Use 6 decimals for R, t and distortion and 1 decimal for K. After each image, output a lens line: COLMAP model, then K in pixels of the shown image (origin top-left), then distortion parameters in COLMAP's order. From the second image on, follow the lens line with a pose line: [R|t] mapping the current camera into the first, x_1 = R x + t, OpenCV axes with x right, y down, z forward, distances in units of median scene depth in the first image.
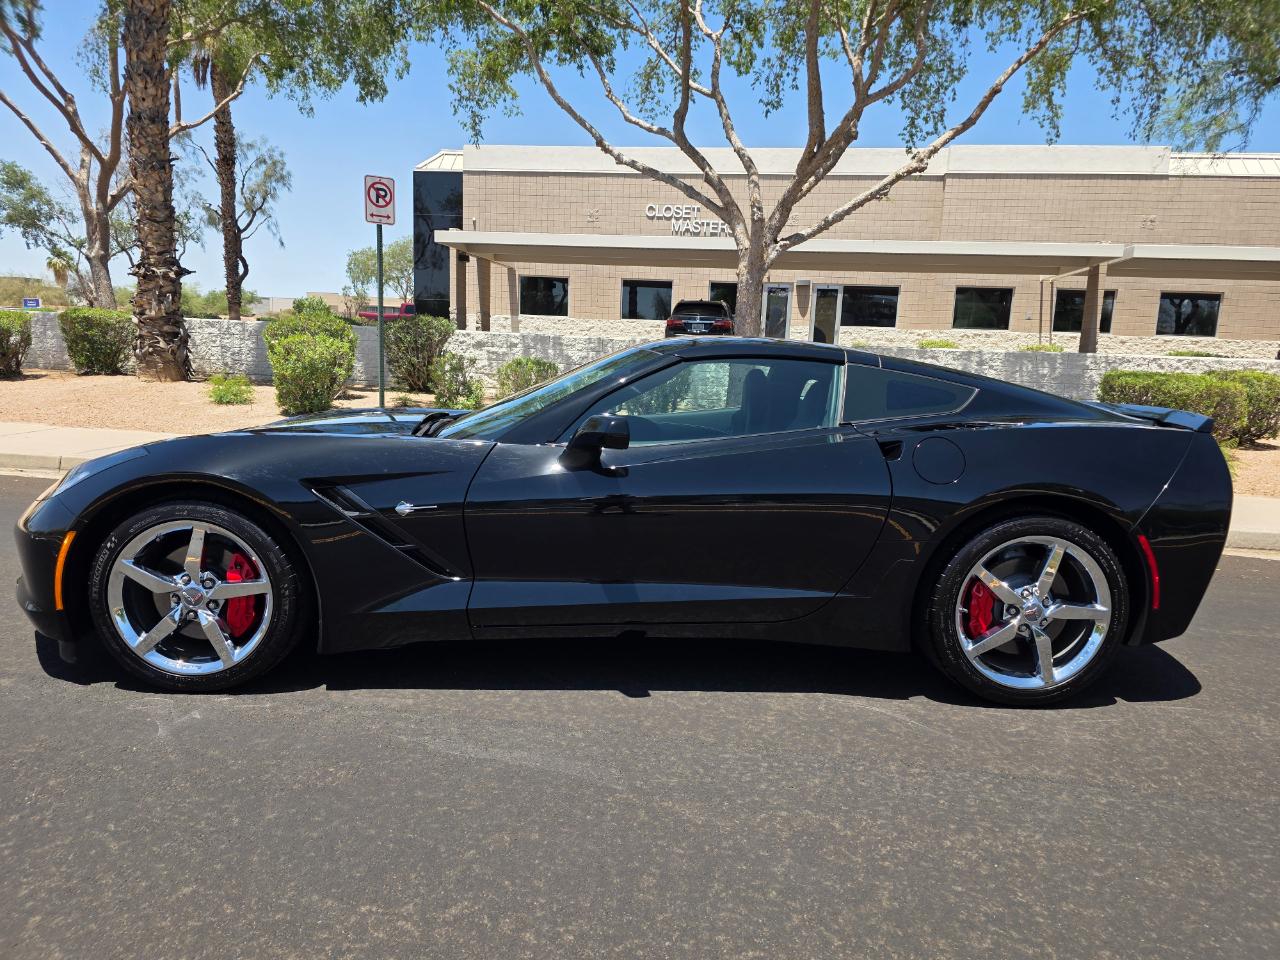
lens RADIAL K [[867.7, 0, 647.5], [0, 867.7, 484.9], [0, 0, 1]] dist [0.039092, -0.036897]
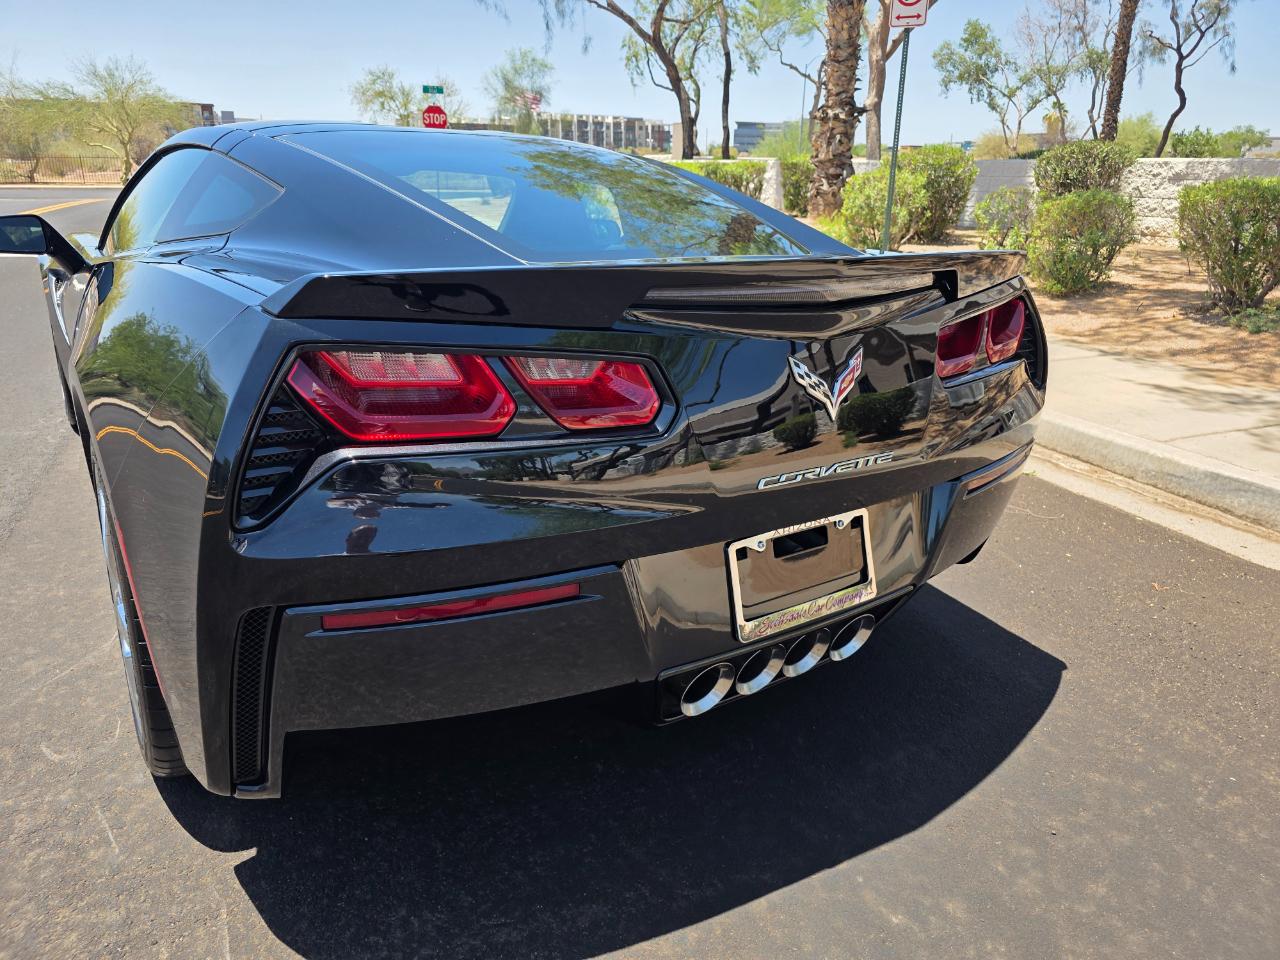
lens RADIAL K [[867.7, 0, 631.3], [0, 867.7, 466.4], [0, 0, 1]] dist [0.039092, -0.036897]
pose [[0.513794, 0.244345, -0.822381, 0.272889], [-0.127635, 0.969686, 0.208370, -0.024278], [0.848366, -0.002094, 0.529406, 0.255491]]
